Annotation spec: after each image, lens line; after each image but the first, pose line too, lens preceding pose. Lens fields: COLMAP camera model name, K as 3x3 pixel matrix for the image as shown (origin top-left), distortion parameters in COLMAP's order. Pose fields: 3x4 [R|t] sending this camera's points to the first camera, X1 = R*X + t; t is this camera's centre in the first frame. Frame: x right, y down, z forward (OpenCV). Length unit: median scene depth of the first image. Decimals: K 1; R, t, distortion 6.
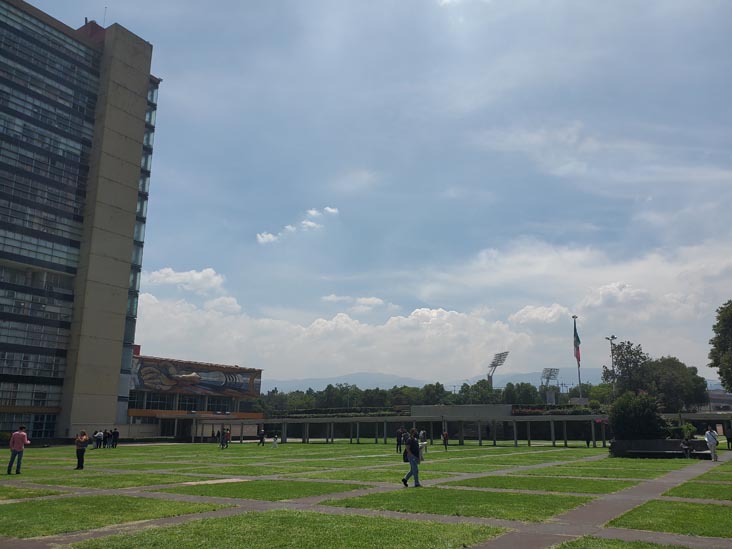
lens RADIAL K [[601.3, 0, 367.1], [0, 601.3, 291.4], [0, 0, 1]] dist [0.089625, -0.078392]
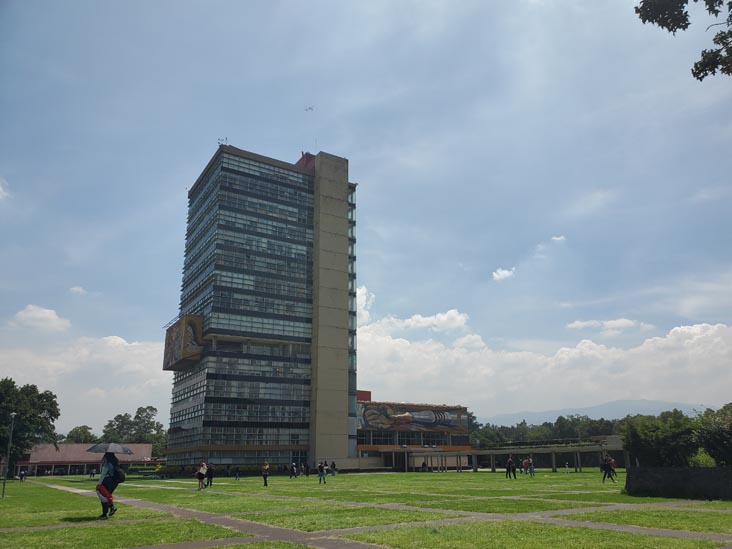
lens RADIAL K [[566.5, 0, 366.6], [0, 566.5, 292.8], [0, 0, 1]] dist [0.213799, -0.359049]
pose [[0.908023, -0.135611, -0.396363, 0.133183], [0.112304, 0.990322, -0.081550, -0.019698], [0.403586, 0.029536, 0.914465, -0.089208]]
